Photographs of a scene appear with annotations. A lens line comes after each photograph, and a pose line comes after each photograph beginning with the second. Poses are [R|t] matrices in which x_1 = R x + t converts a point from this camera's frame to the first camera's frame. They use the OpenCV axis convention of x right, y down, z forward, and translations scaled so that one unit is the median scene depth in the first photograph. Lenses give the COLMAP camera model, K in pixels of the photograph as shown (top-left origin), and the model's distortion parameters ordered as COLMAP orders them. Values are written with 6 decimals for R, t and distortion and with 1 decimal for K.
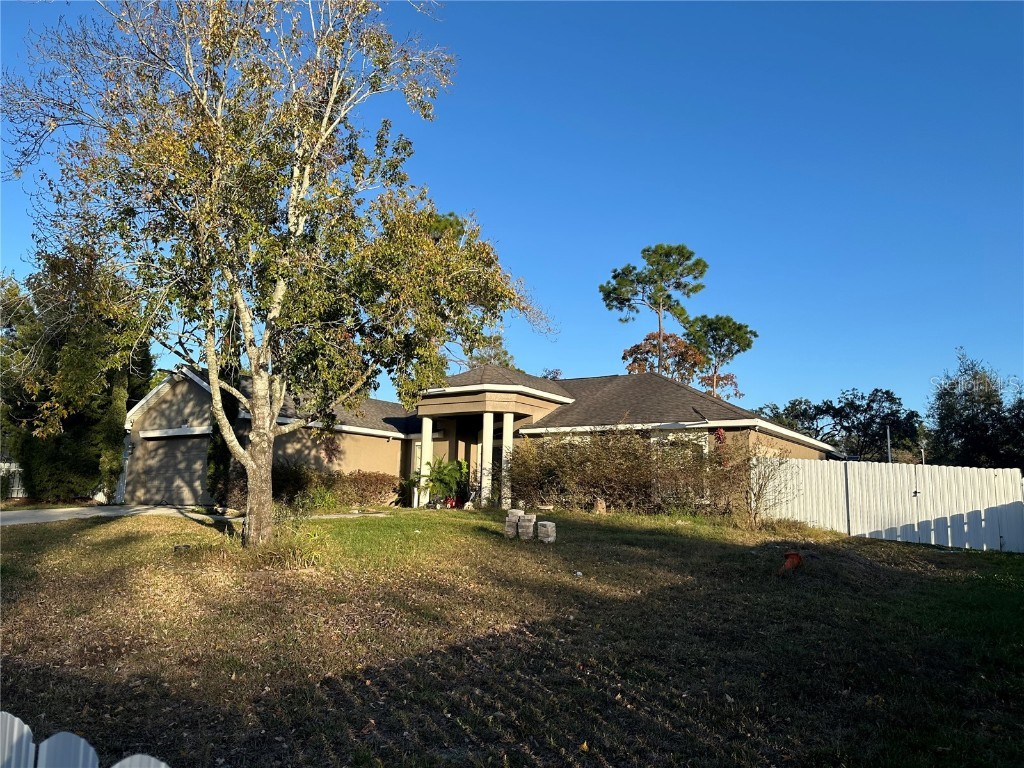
lens RADIAL K [[715.9, 0, 554.7], [0, 715.9, 382.8], [0, 0, 1]] dist [0.033498, -0.039484]
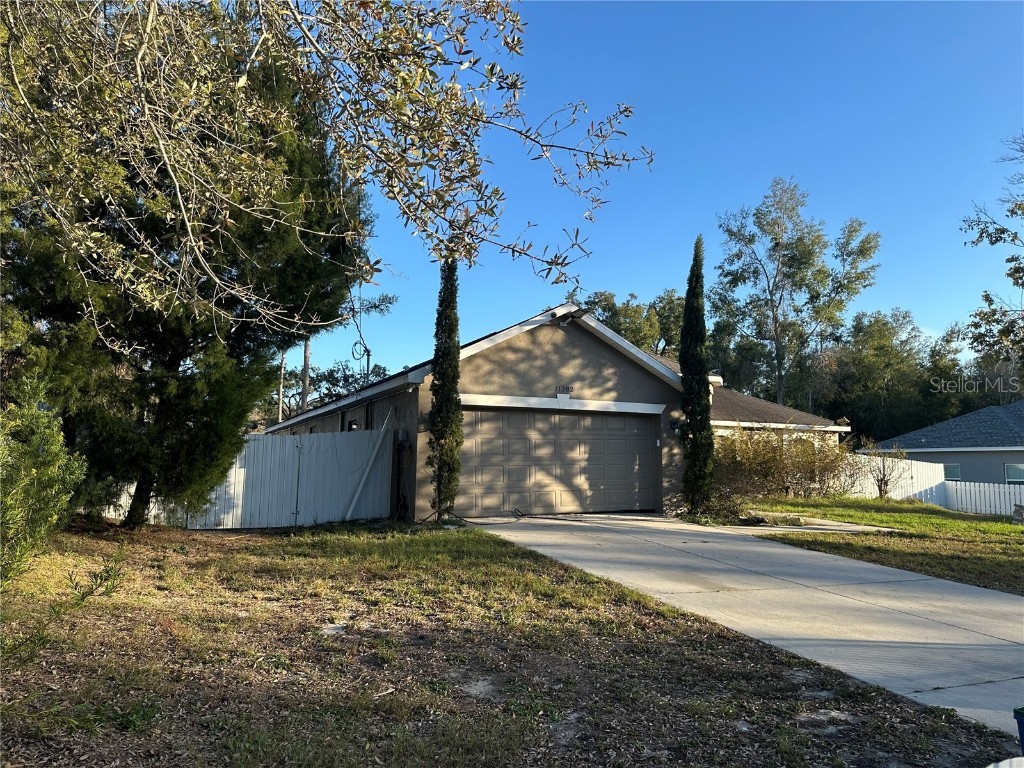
lens RADIAL K [[699.2, 0, 512.0], [0, 699.2, 384.0], [0, 0, 1]] dist [-0.001747, -0.004831]
pose [[0.541020, 0.087309, 0.836465, -1.069292], [-0.137401, 0.990409, -0.014507, 0.065961], [-0.829710, -0.107082, 0.547828, 0.676837]]
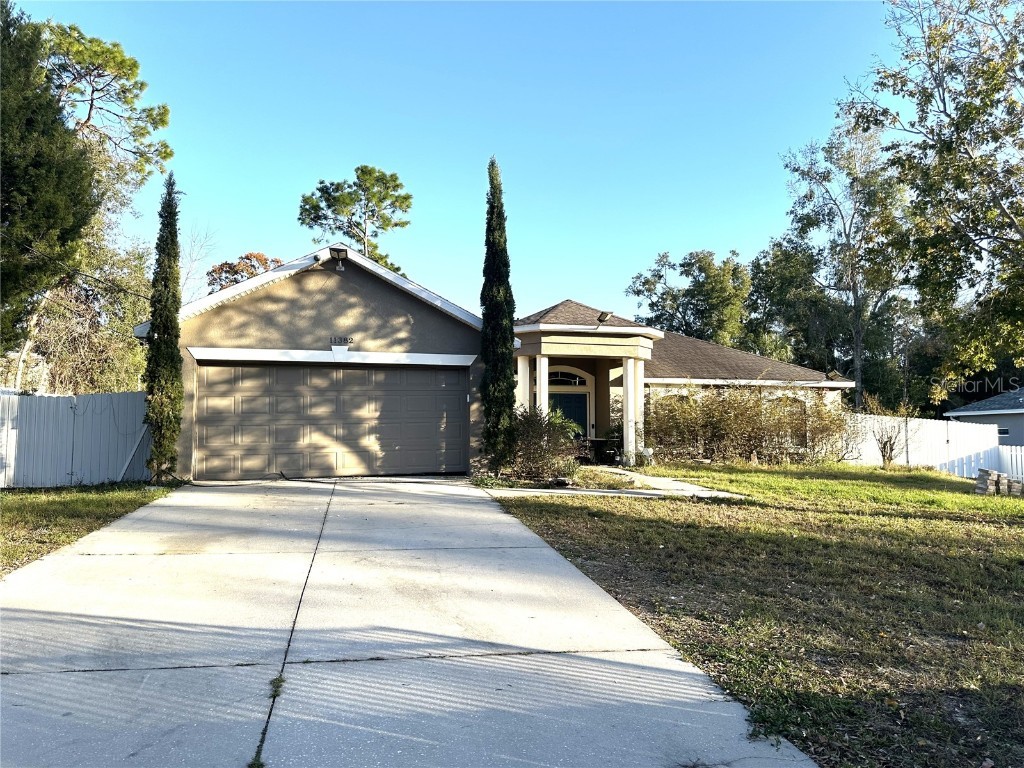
lens RADIAL K [[709.0, 0, 586.0], [0, 709.0, 383.5], [0, 0, 1]] dist [-0.000683, -0.002071]
pose [[0.693712, 0.043822, 0.718918, -0.788399], [-0.103810, 0.993809, 0.039592, 0.045270], [-0.712732, -0.102096, 0.693966, 0.428665]]
